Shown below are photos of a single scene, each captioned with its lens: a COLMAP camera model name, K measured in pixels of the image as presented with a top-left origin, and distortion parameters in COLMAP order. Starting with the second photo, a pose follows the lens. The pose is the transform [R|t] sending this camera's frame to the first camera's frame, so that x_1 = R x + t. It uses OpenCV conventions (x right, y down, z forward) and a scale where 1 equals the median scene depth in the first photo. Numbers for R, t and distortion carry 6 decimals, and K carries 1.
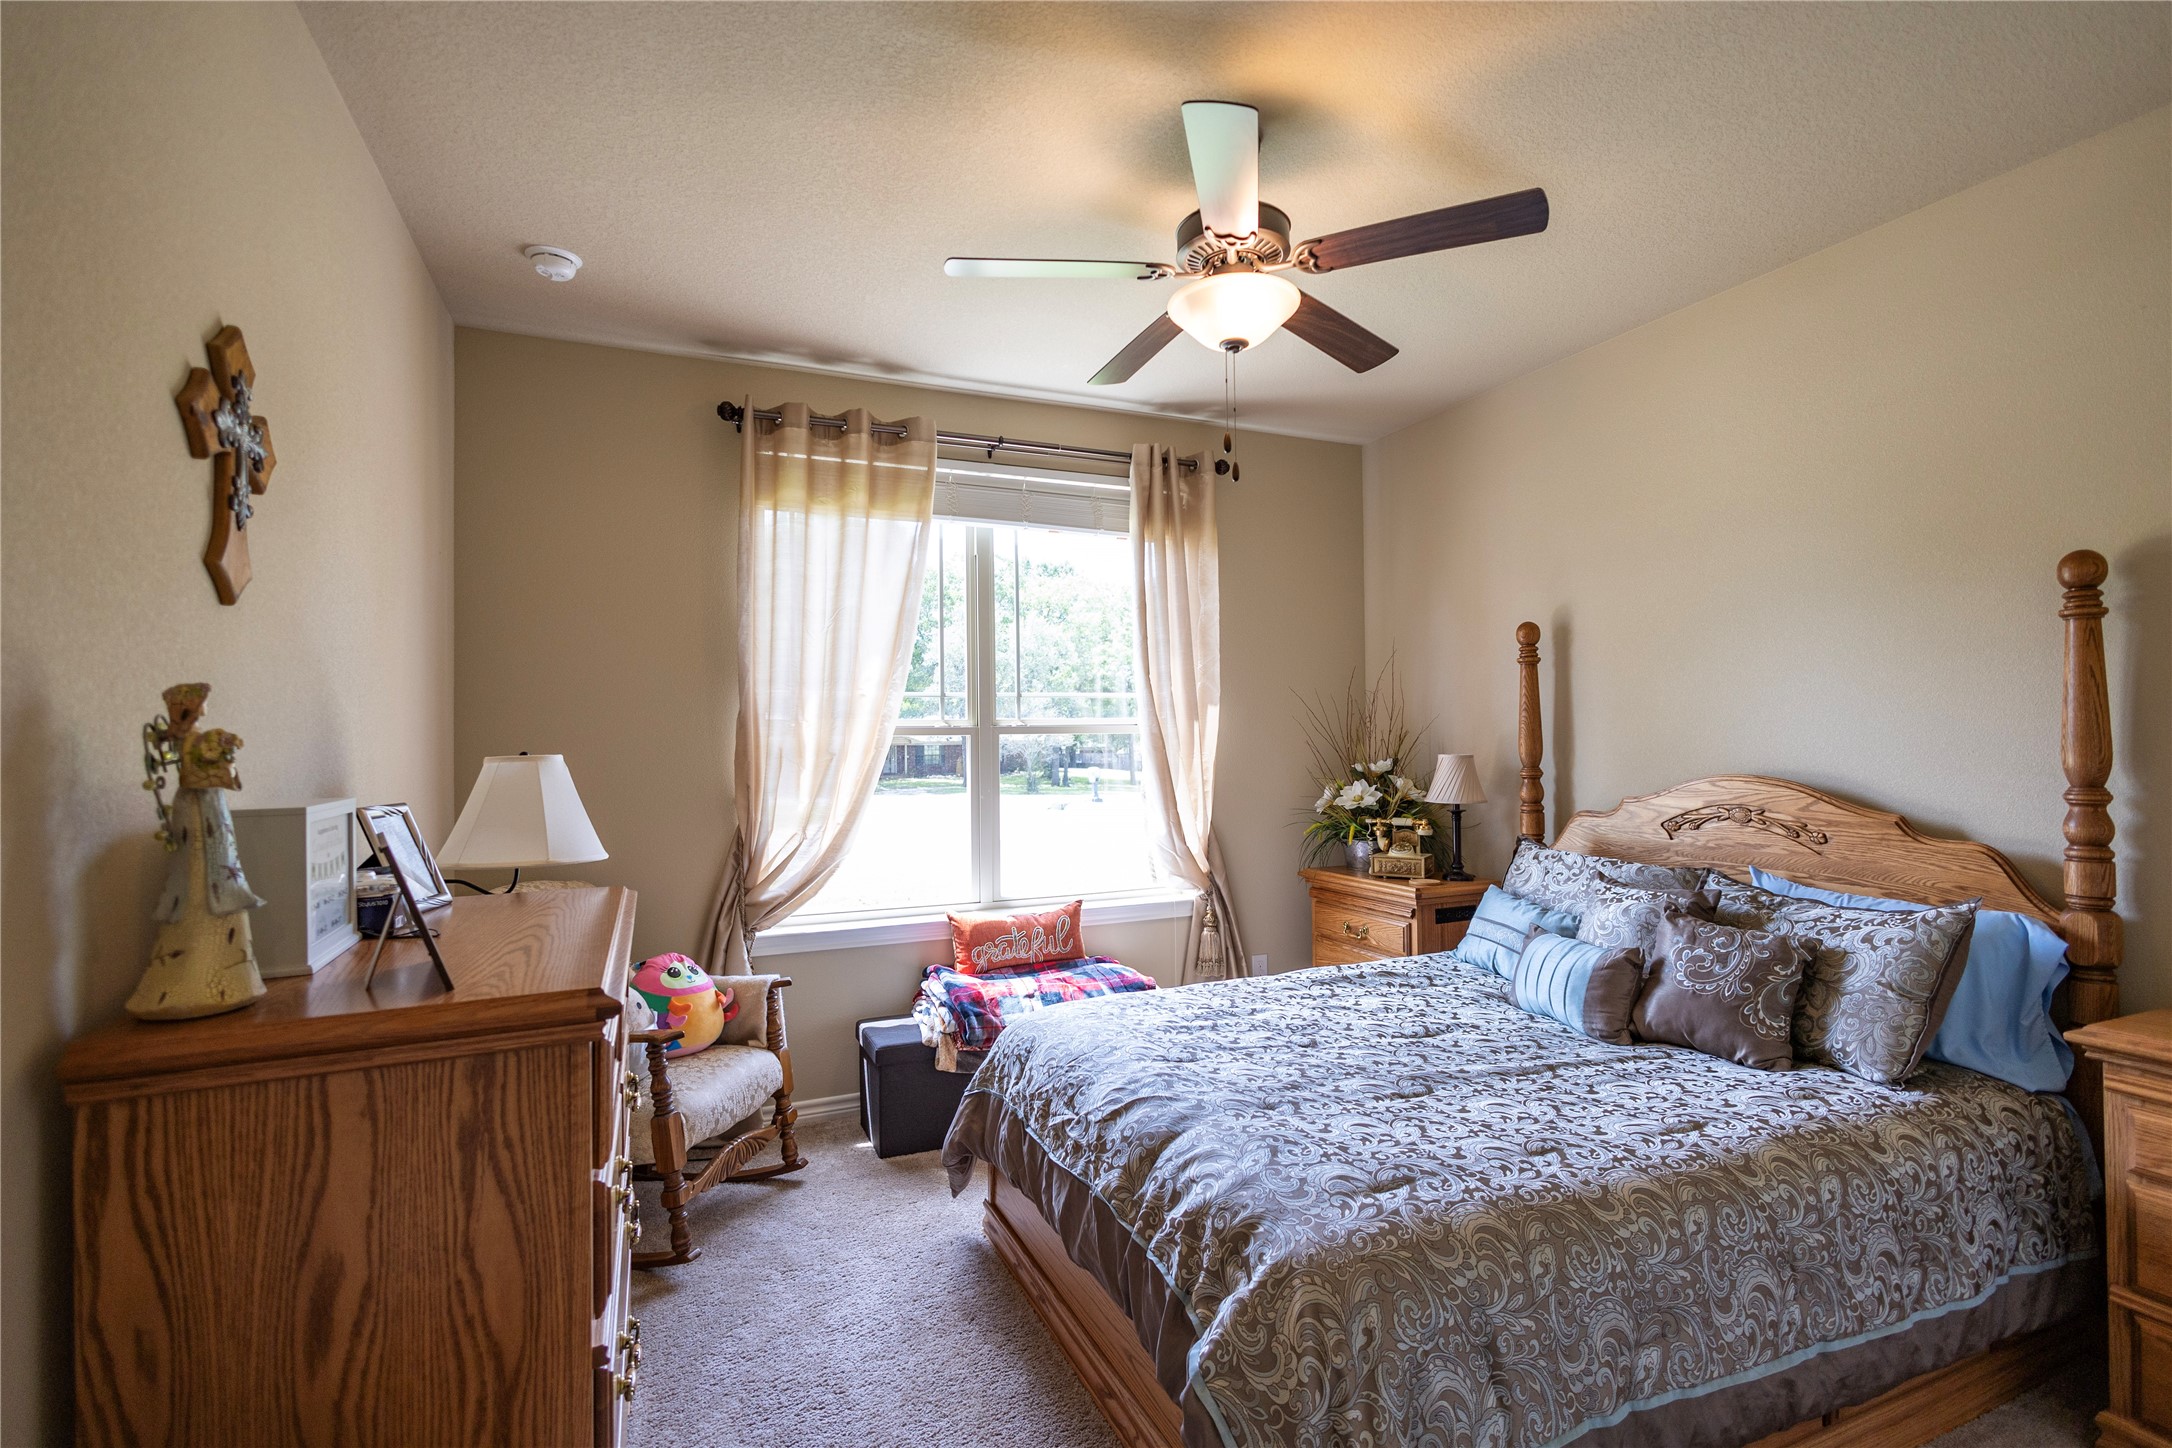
lens RADIAL K [[990.6, 0, 1086.0], [0, 990.6, 724.0], [0, 0, 1]] dist [0.005163, 0.000001]
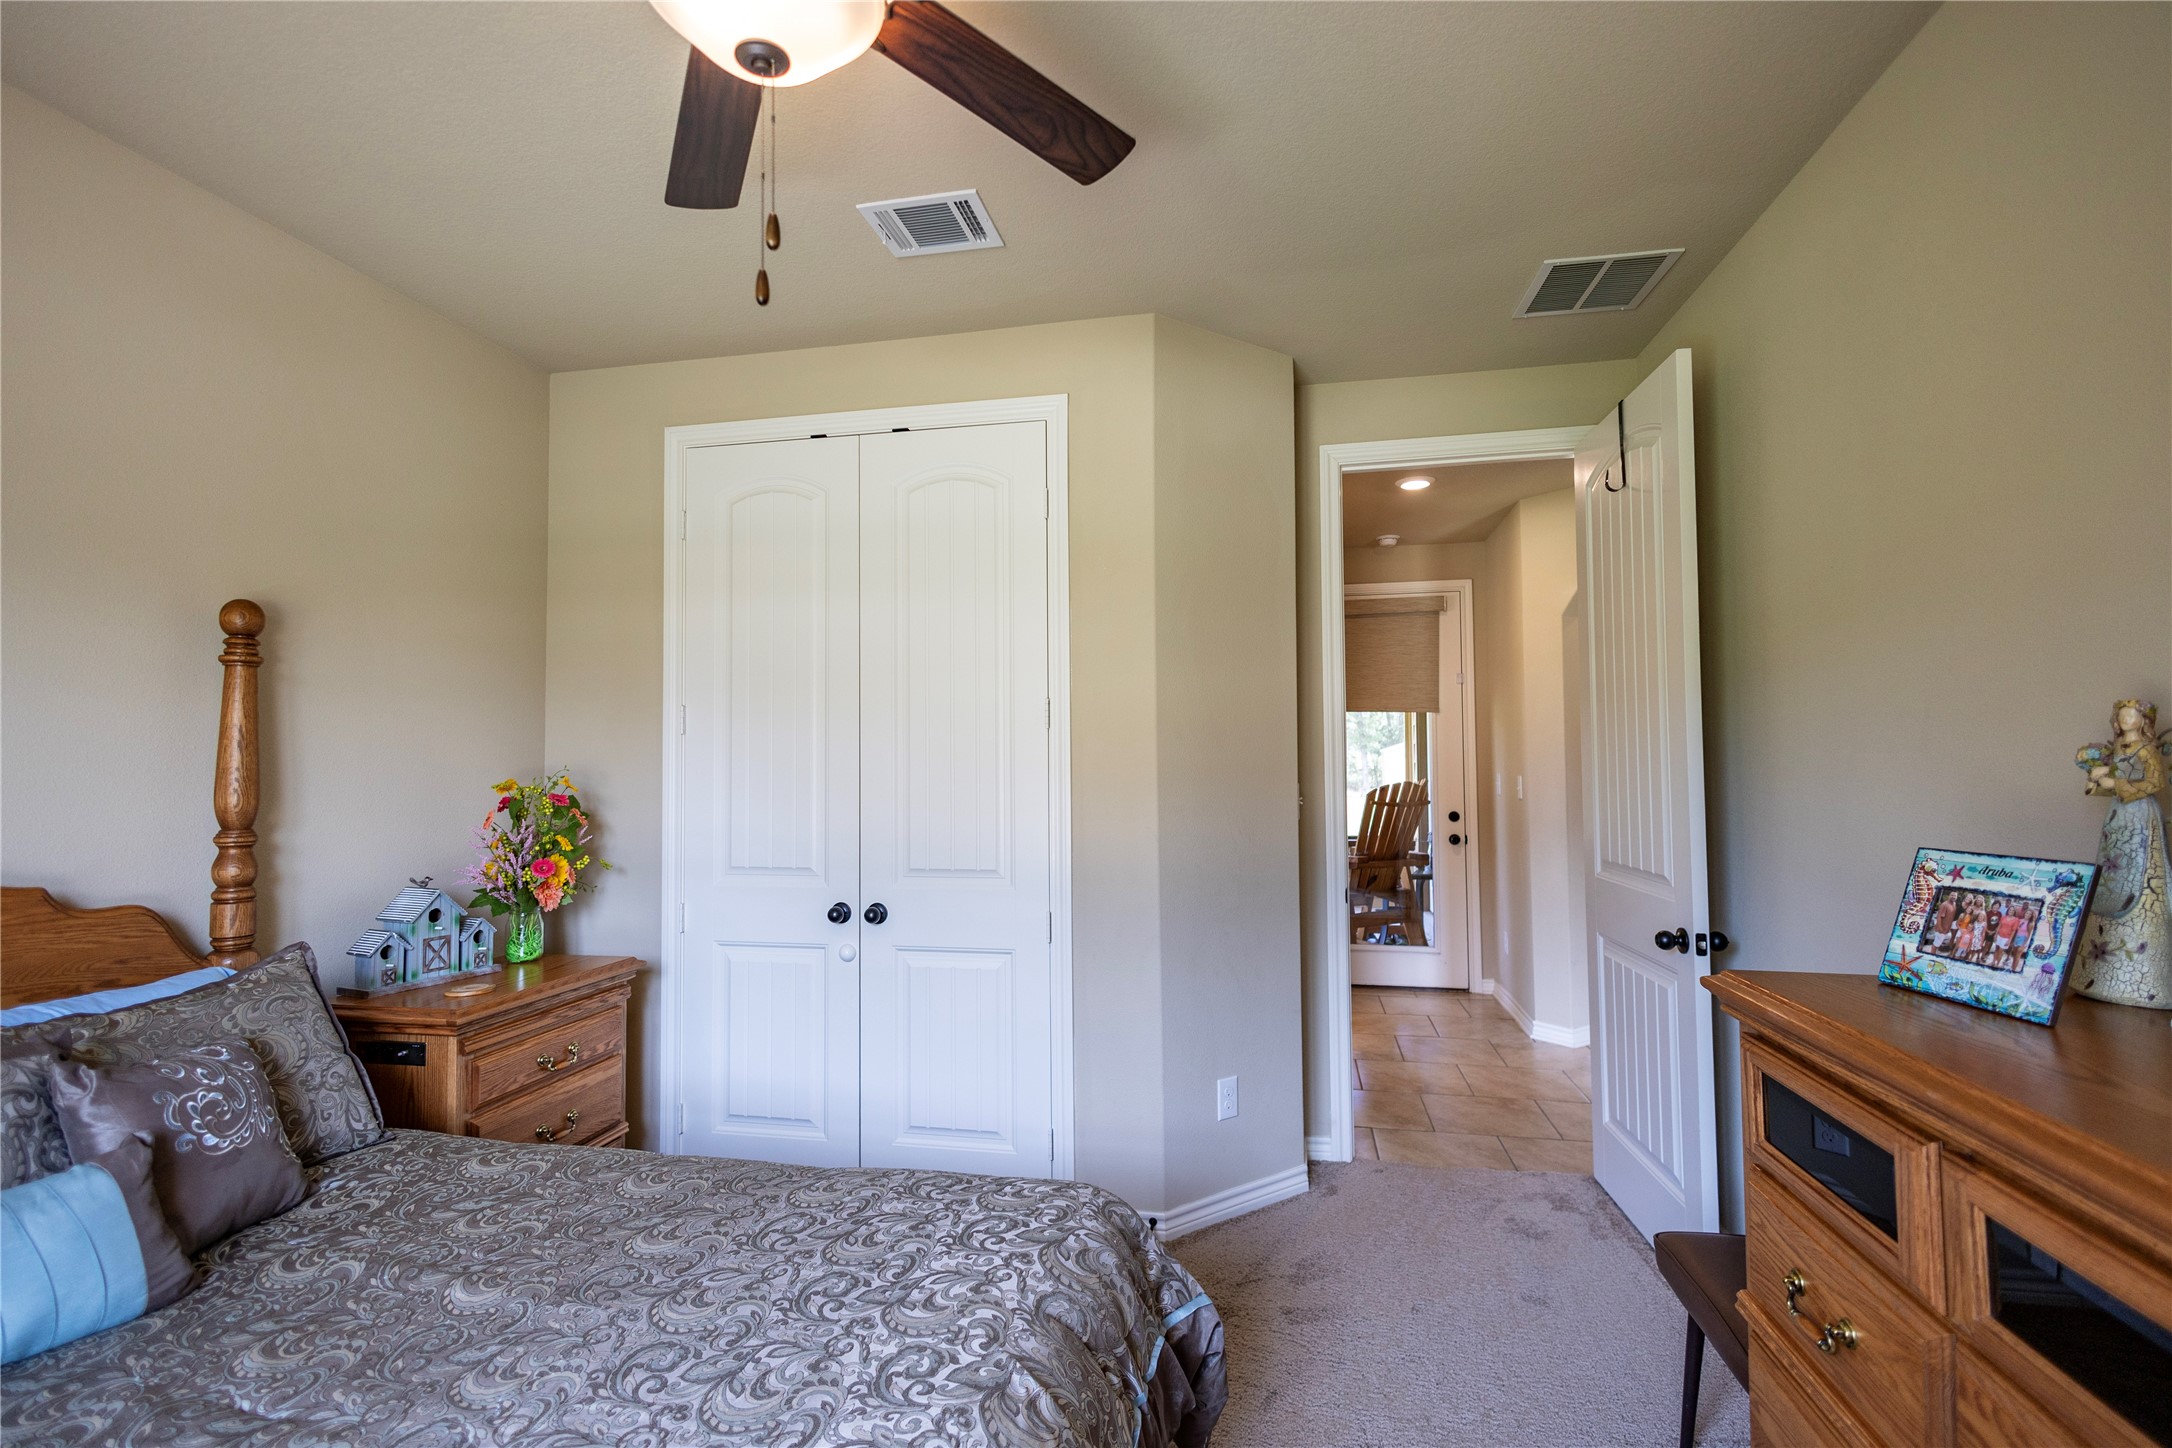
lens RADIAL K [[990.6, 0, 1086.0], [0, 990.6, 724.0], [0, 0, 1]] dist [0.005163, 0.000001]
pose [[-0.821294, 0.036904, 0.569311, -0.304043], [0.008731, 0.998602, -0.052136, 0.015054], [-0.570439, -0.037849, -0.820468, 1.326260]]
